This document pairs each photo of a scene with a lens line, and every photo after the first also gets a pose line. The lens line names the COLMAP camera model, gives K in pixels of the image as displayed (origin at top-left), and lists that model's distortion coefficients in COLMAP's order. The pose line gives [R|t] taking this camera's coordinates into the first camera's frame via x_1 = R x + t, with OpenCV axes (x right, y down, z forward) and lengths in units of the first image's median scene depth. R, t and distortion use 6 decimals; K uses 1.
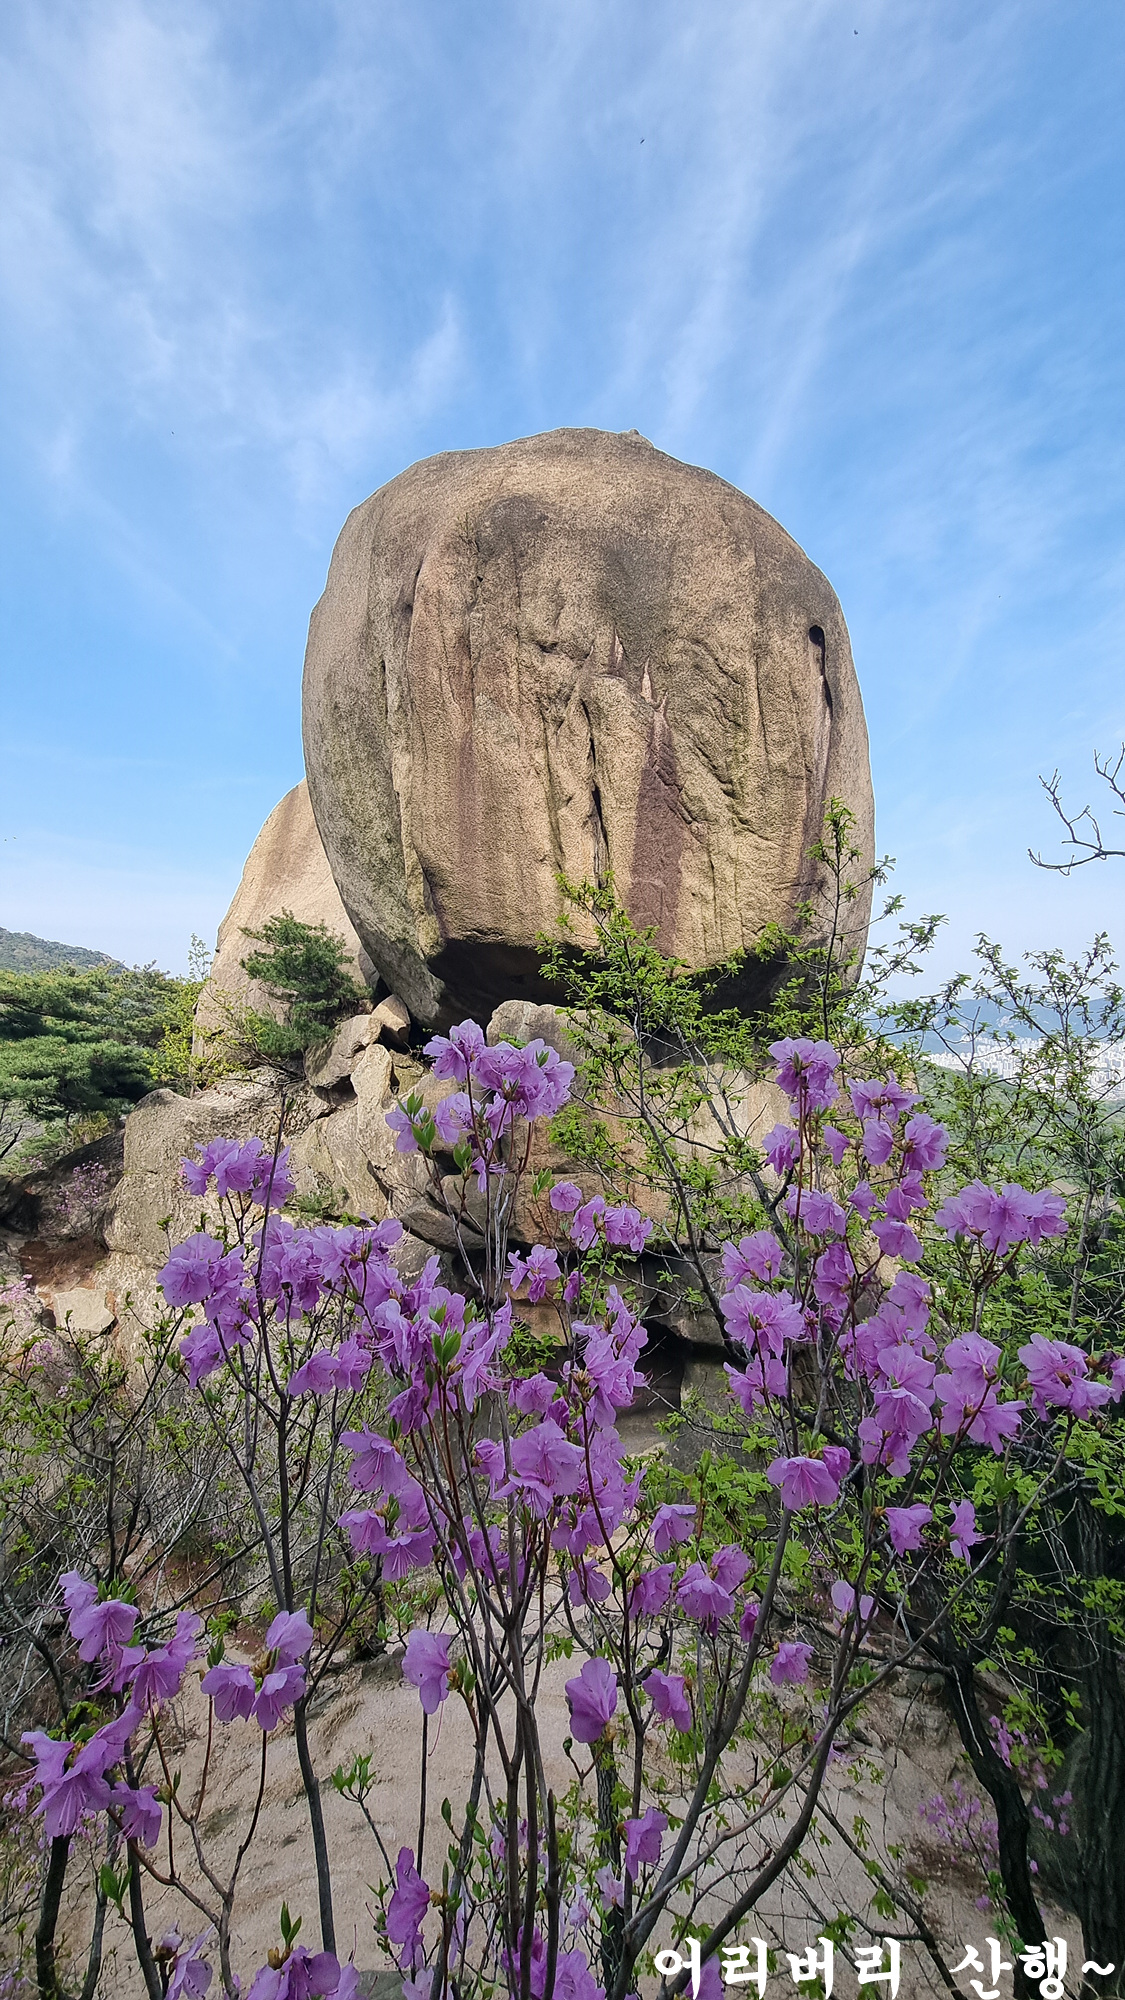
lens RADIAL K [[855.8, 0, 562.5], [0, 855.8, 1000.0], [0, 0, 1]] dist [-0.002571, 0.000023]
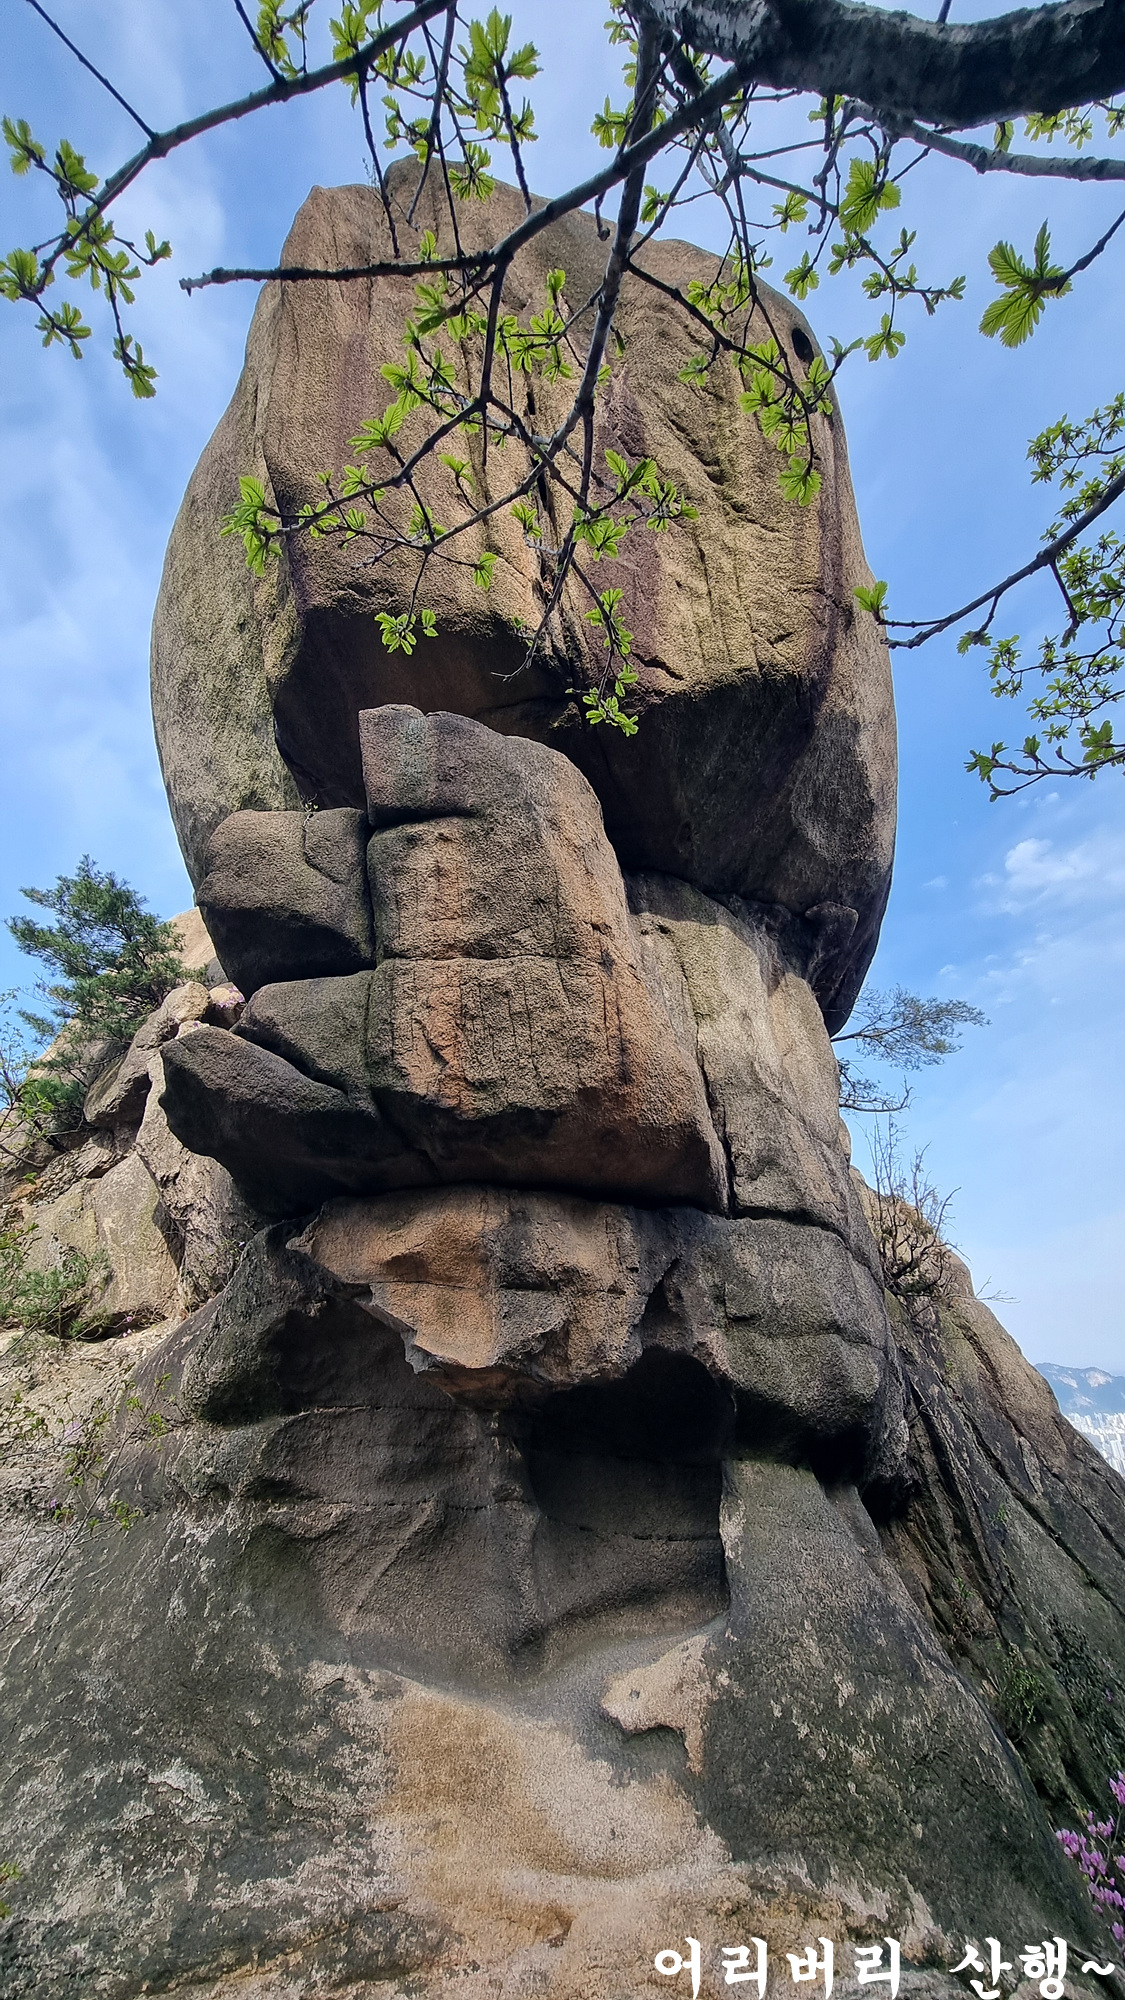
lens RADIAL K [[855.8, 0, 562.5], [0, 855.8, 1000.0], [0, 0, 1]] dist [-0.002571, 0.000023]
pose [[0.994386, 0.012832, 0.105030, -0.008508], [0.032511, 0.907552, -0.418680, 0.468156], [-0.100693, 0.419744, 0.902040, 0.531663]]
